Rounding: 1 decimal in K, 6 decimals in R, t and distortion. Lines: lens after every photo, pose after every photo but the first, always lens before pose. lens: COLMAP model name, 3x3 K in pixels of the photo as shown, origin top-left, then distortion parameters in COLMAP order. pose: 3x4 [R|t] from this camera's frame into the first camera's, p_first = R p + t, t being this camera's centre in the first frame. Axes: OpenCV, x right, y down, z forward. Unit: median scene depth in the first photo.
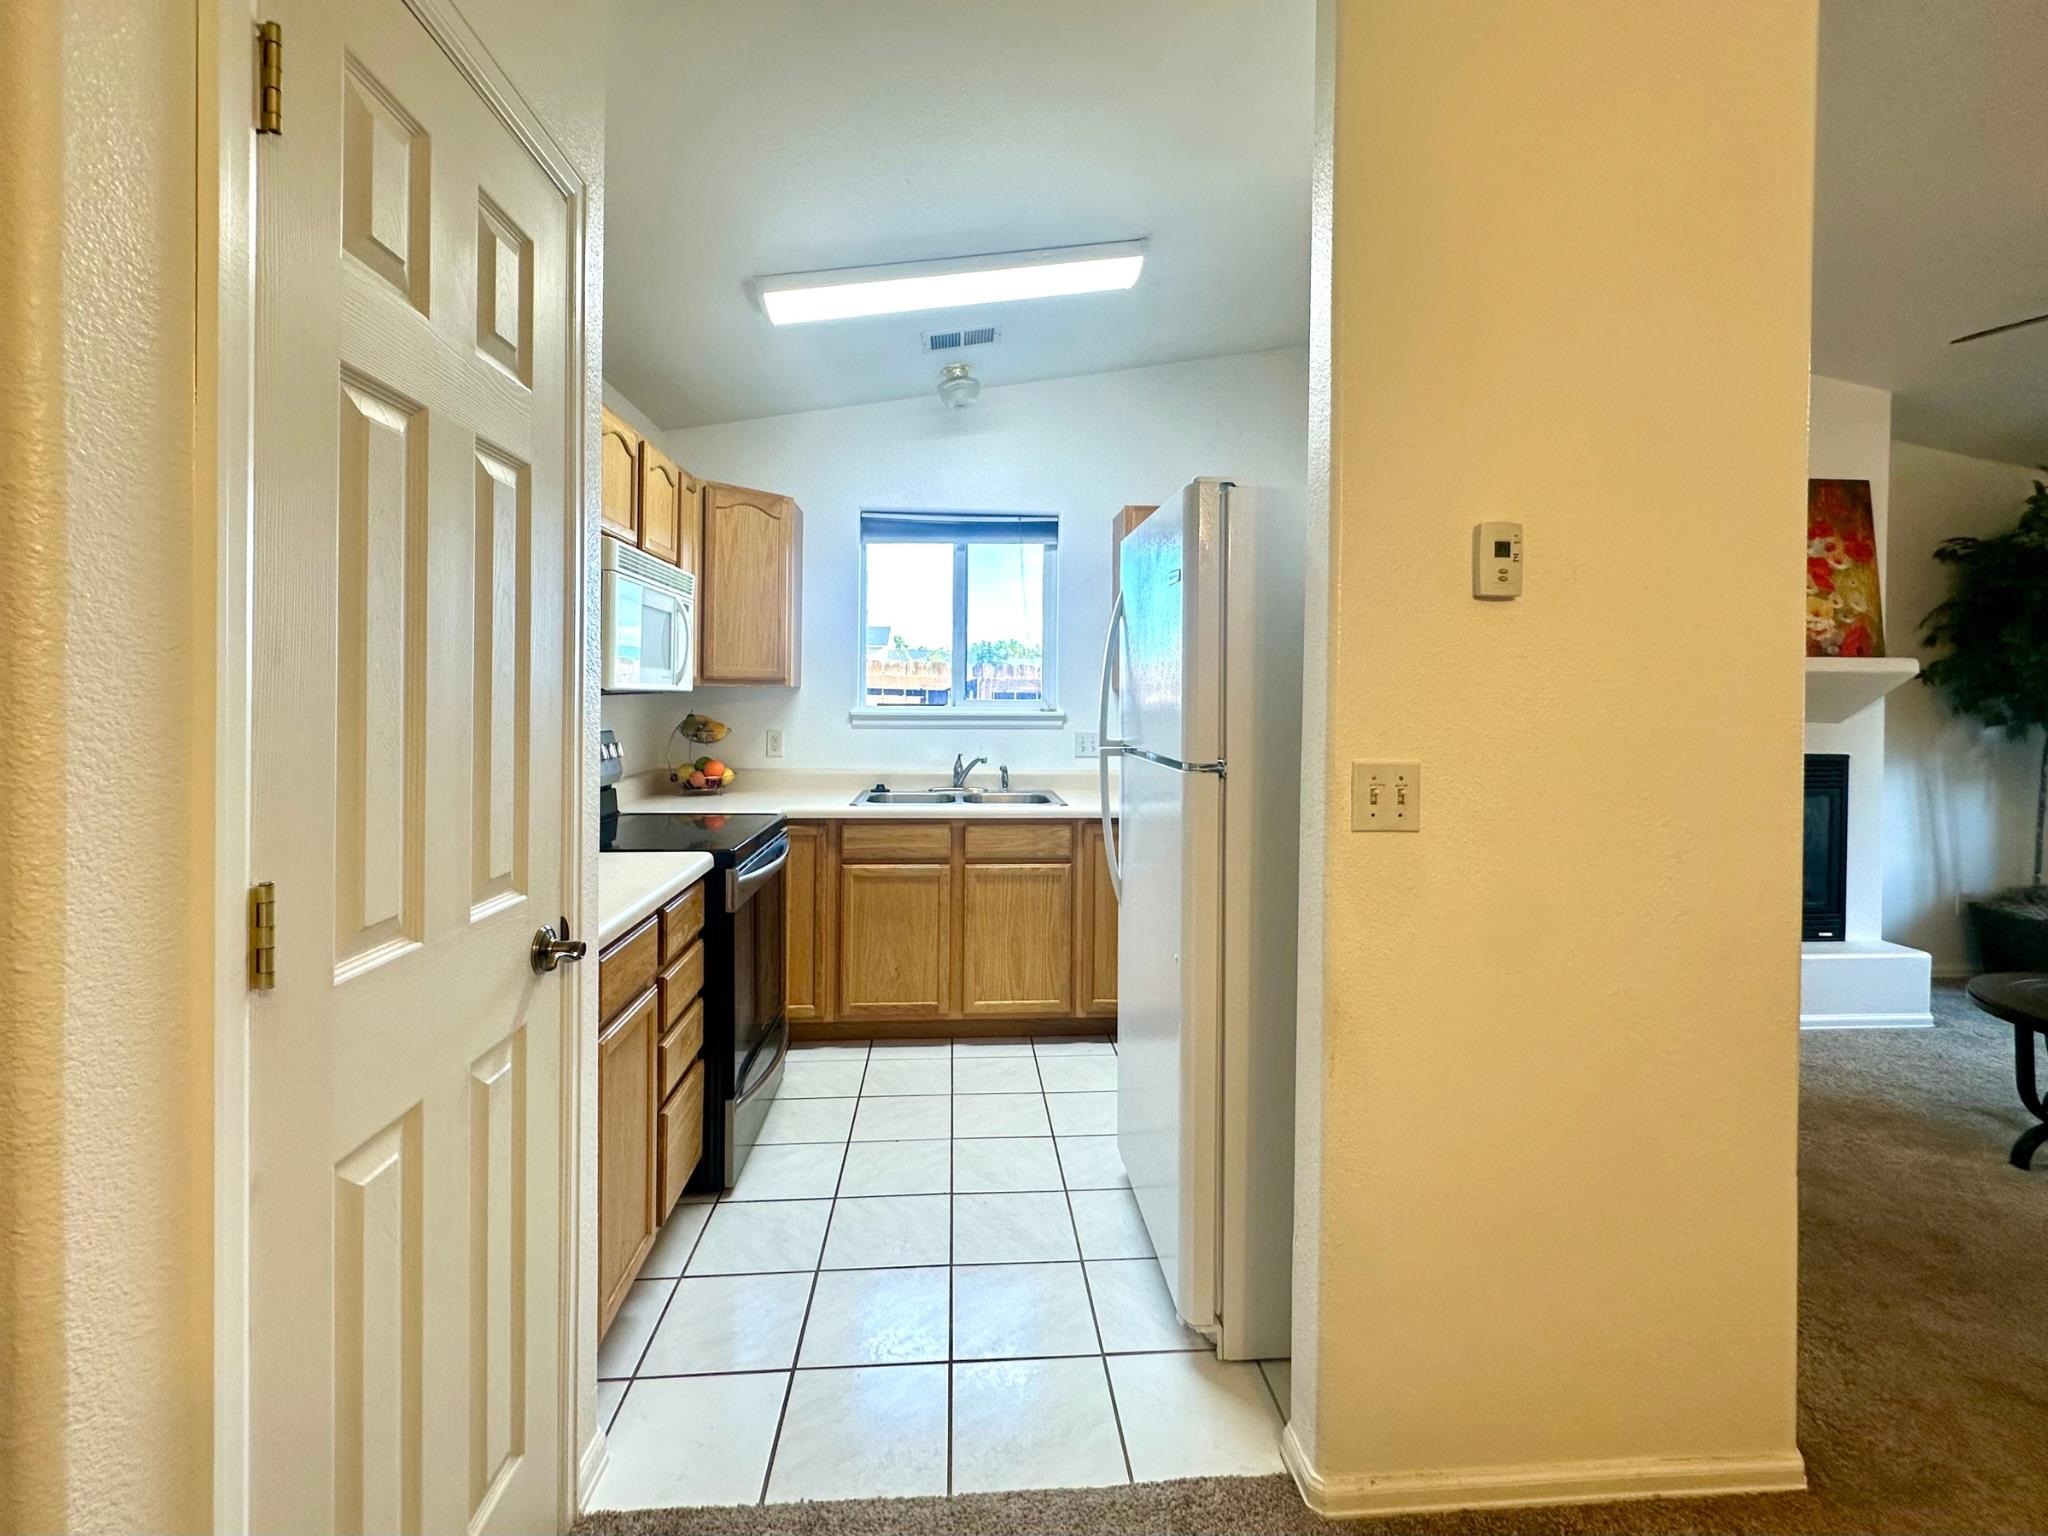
lens RADIAL K [[910.5, 0, 1005.6], [0, 910.5, 695.7], [0, 0, 1]] dist [-0.002645, 0.000246]
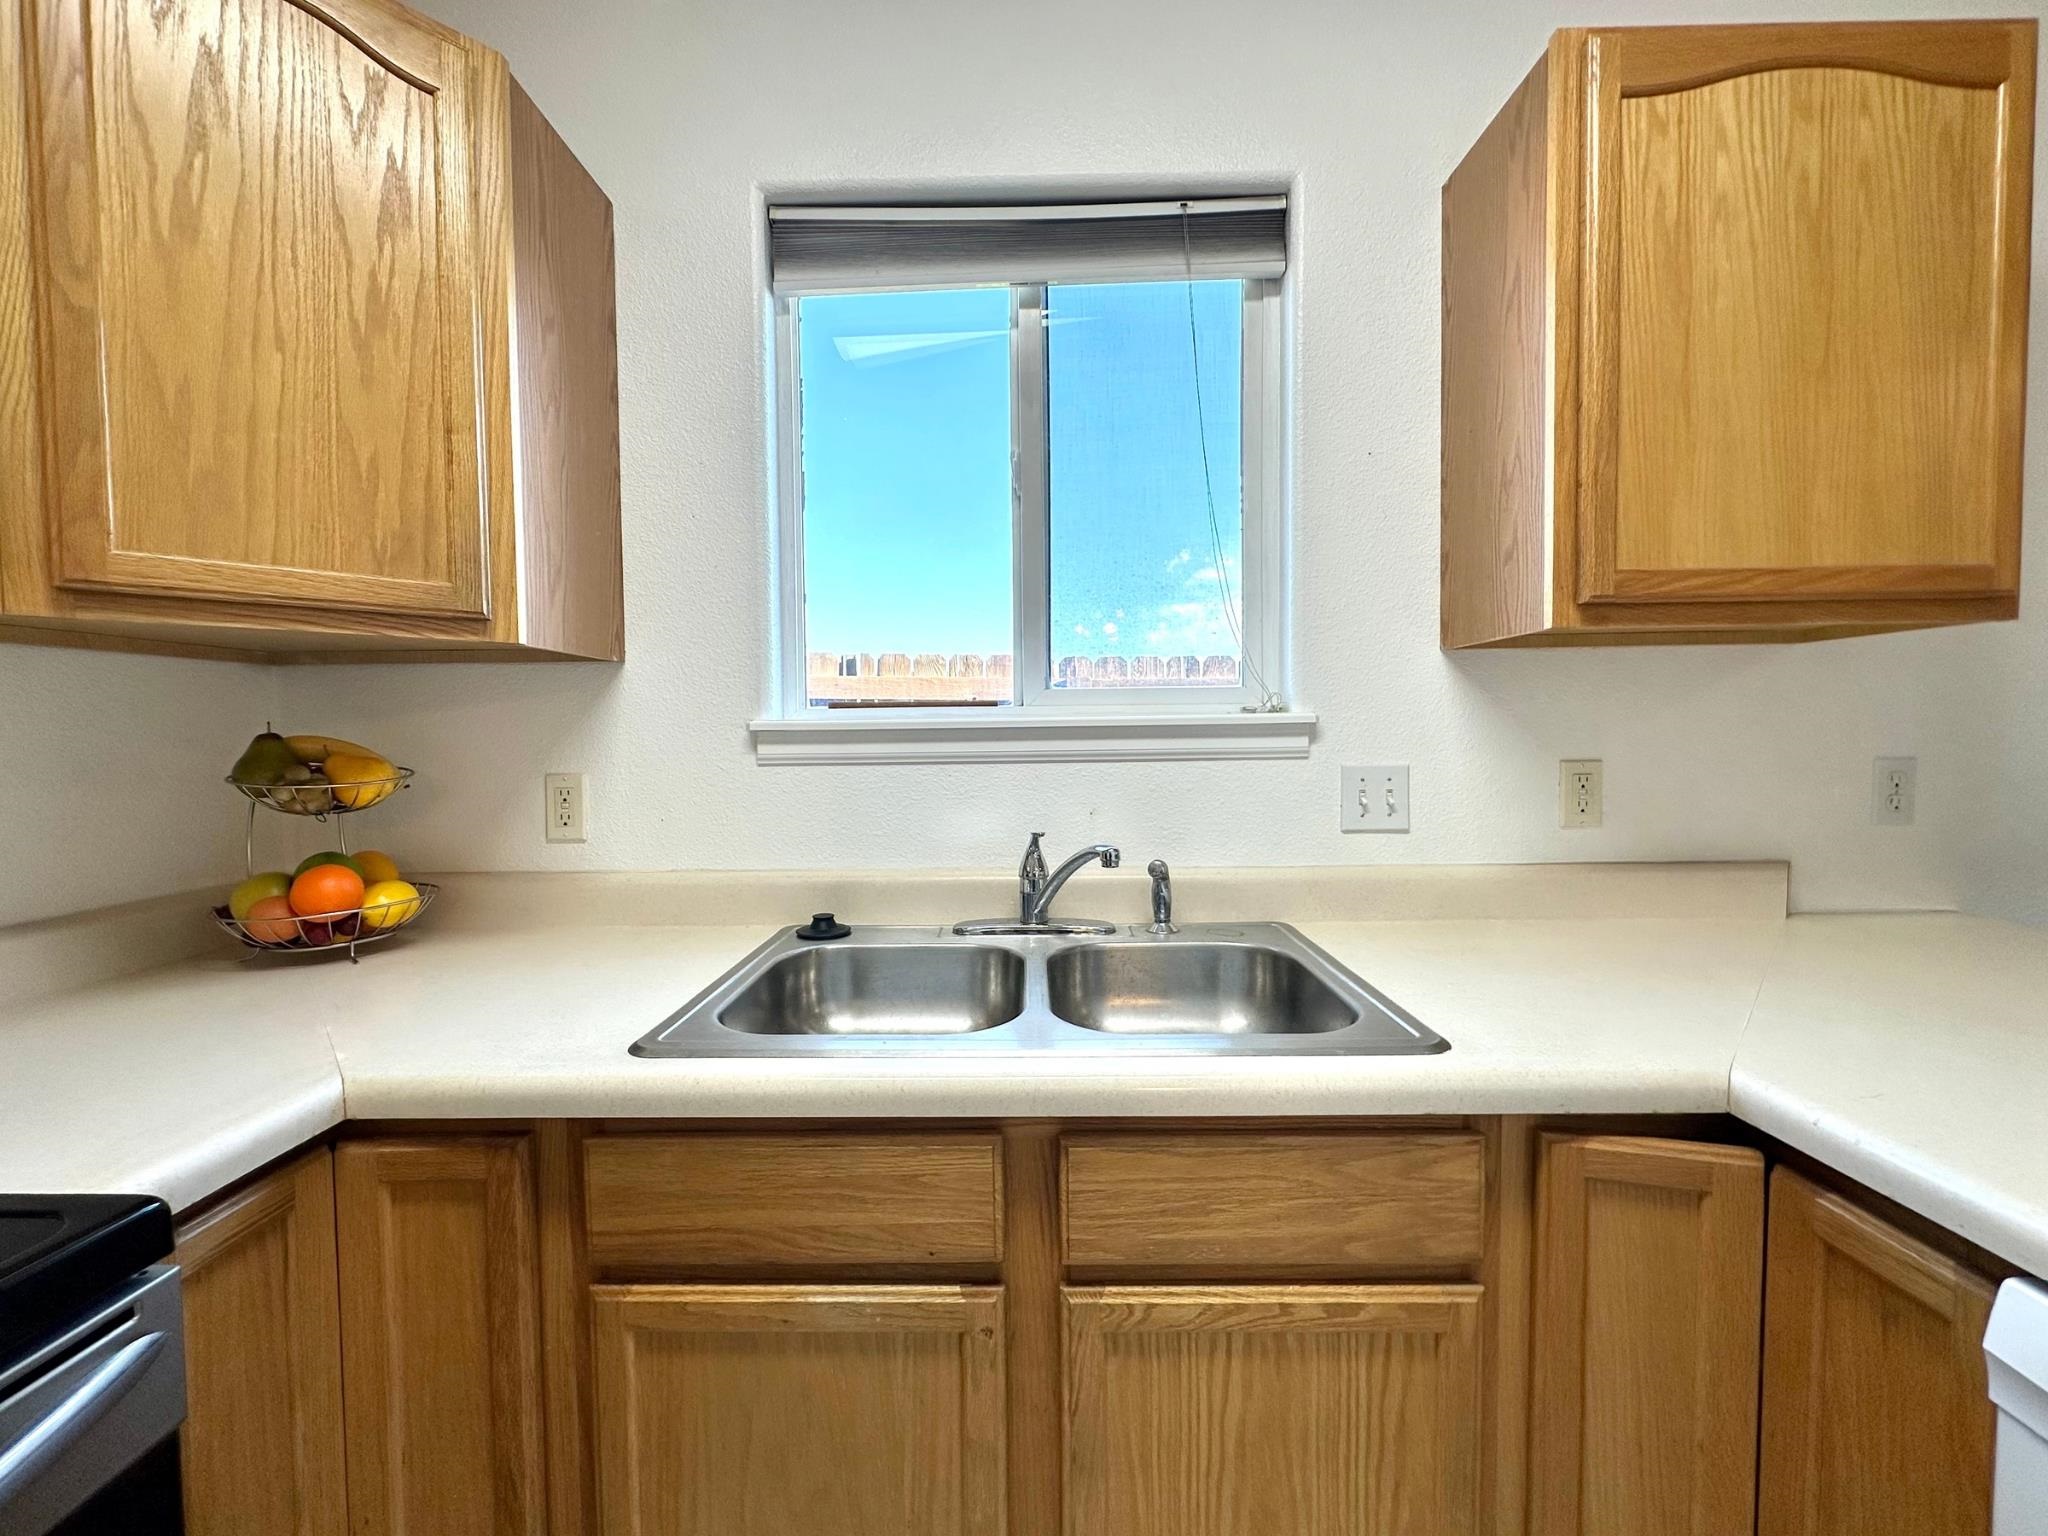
lens RADIAL K [[820.1, 0, 1037.5], [0, 820.1, 761.6], [0, 0, 1]] dist [0.001151, 0.000293]
pose [[0.998293, -0.017212, -0.055813, -0.031868], [0.019079, 0.999270, 0.033097, 0.026232], [0.055202, -0.034105, 0.997893, 0.691208]]
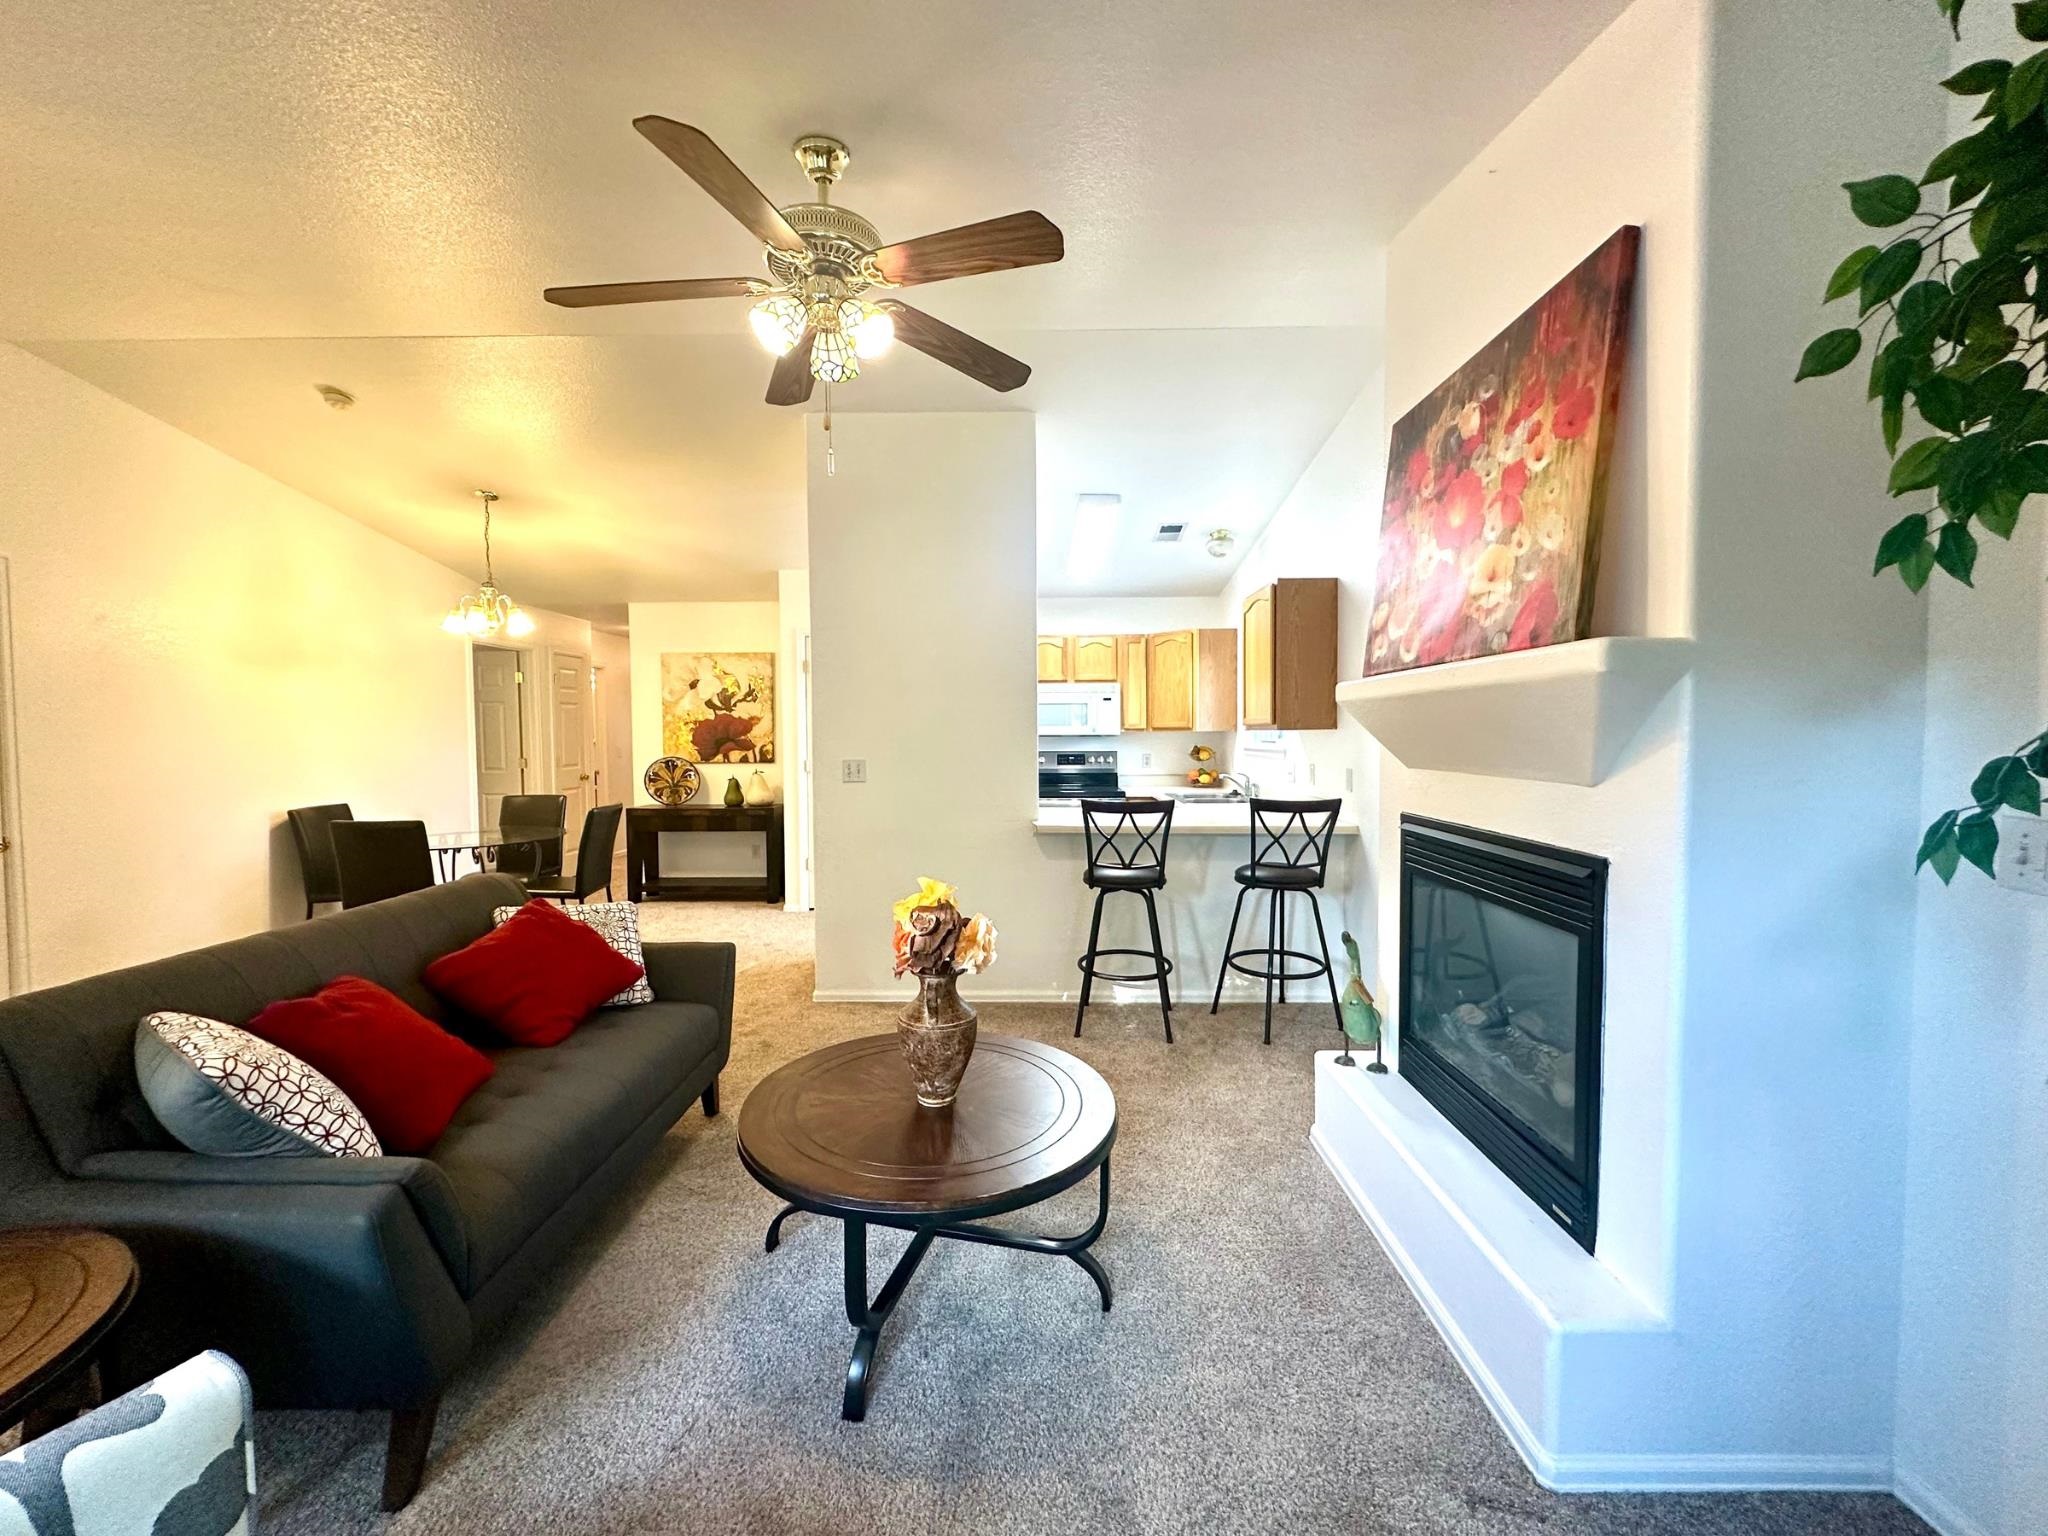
lens RADIAL K [[820.1, 0, 1022.3], [0, 820.1, 765.0], [0, 0, 1]] dist [0.001151, 0.000293]
pose [[-0.086907, 0.032153, -0.995697, 1.408818], [0.001109, 0.999482, 0.032179, 0.004867], [0.996216, 0.001693, -0.086898, 0.771930]]
